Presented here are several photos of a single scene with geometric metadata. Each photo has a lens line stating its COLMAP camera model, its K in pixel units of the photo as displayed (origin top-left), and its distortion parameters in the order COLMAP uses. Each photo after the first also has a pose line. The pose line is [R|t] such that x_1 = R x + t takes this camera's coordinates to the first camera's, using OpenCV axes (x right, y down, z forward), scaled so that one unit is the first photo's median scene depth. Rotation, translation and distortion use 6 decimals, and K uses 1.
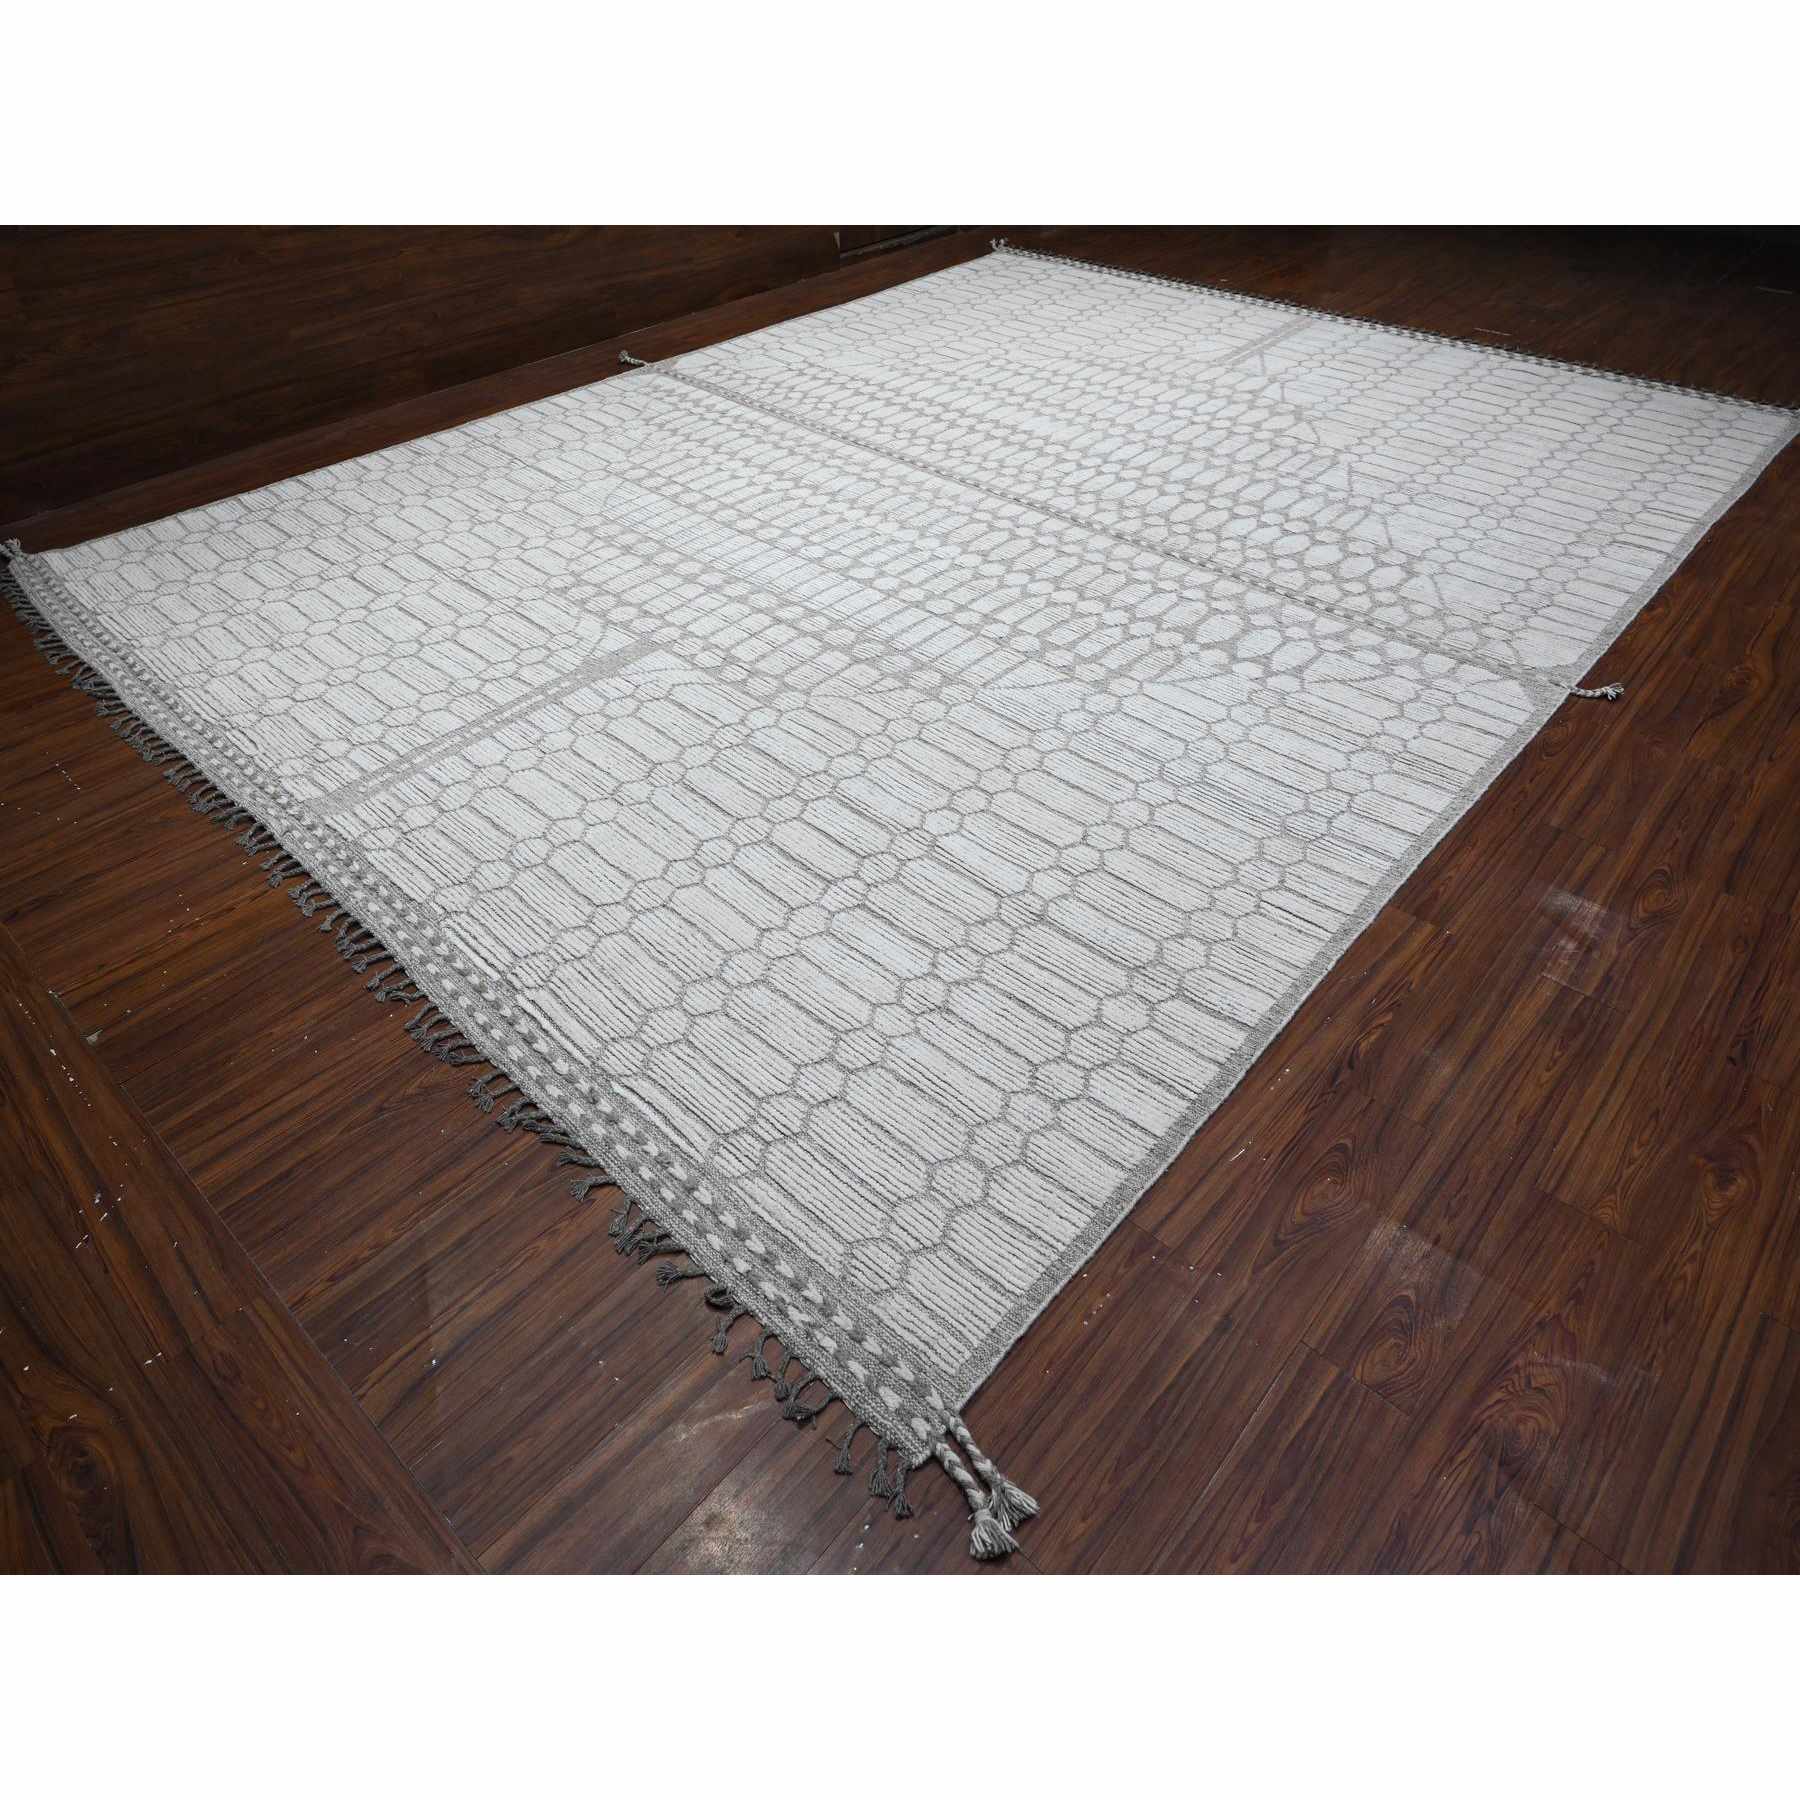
lens RADIAL K [[1156.9, 0, 900.0], [0, 1156.9, 900.0], [0, 0, 1]] dist [-0.008248, -0.002248]
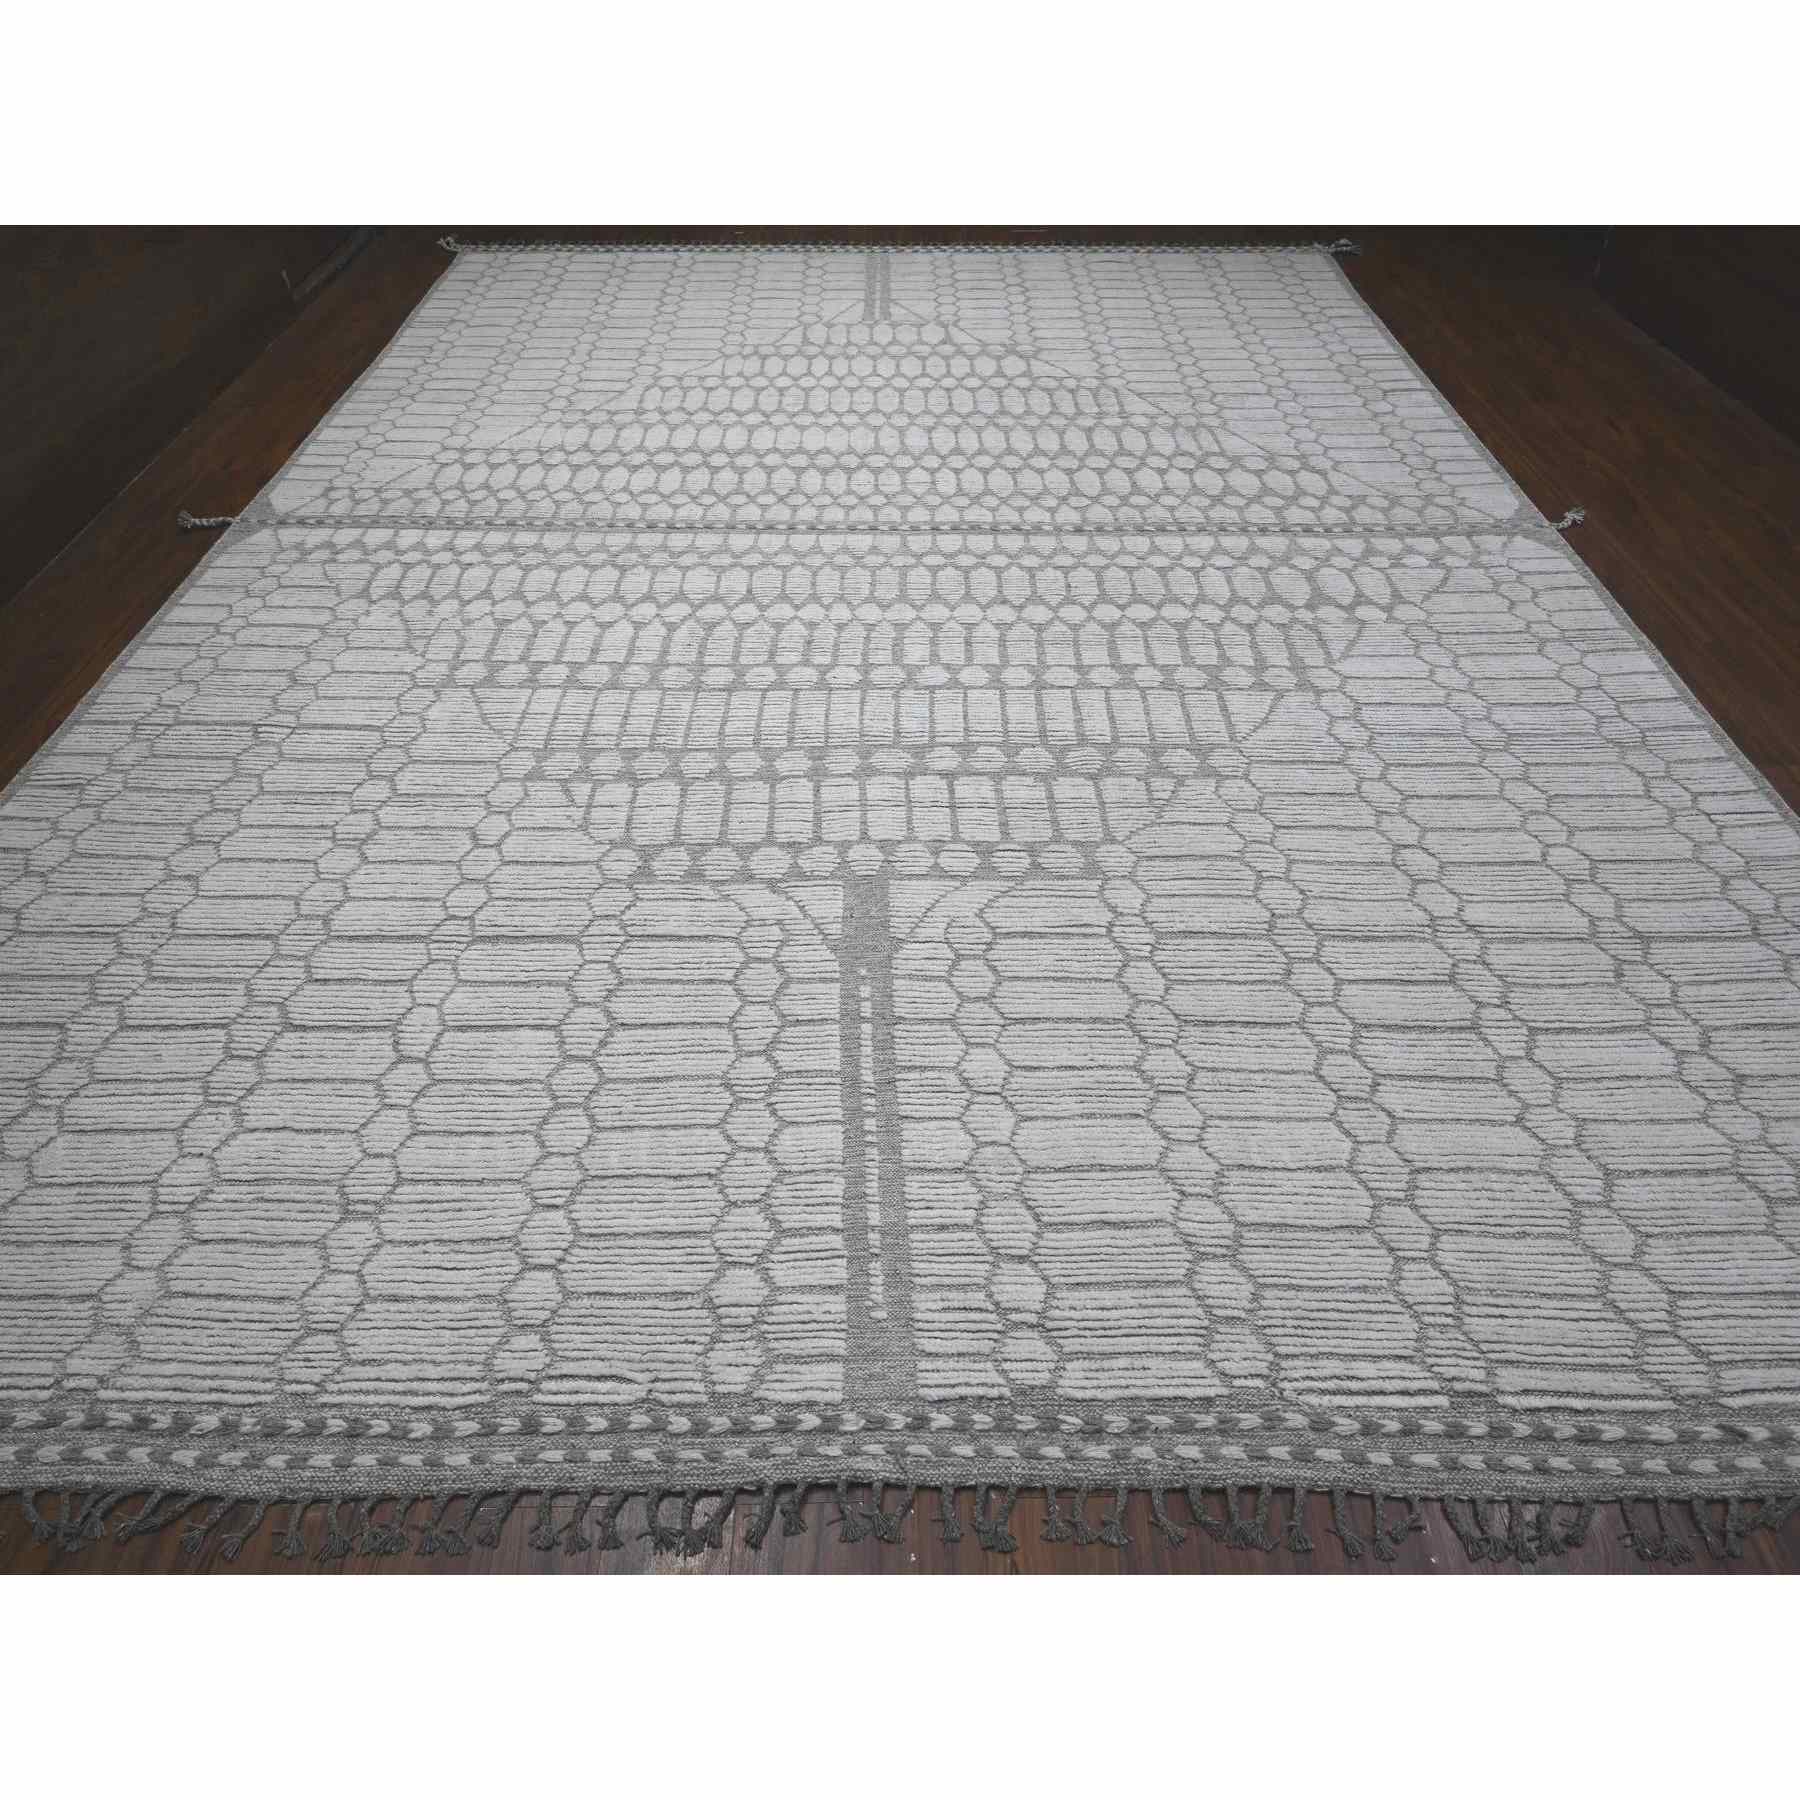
lens RADIAL K [[1138.6, 0, 899.3], [0, 1138.6, 854.4], [0, 0, 1]] dist [-0.008211, -0.000147]
pose [[0.725499, -0.468380, 0.504254, -0.629273], [0.450667, 0.877071, 0.166273, -0.393913], [-0.520145, 0.106620, 0.847397, 0.443126]]
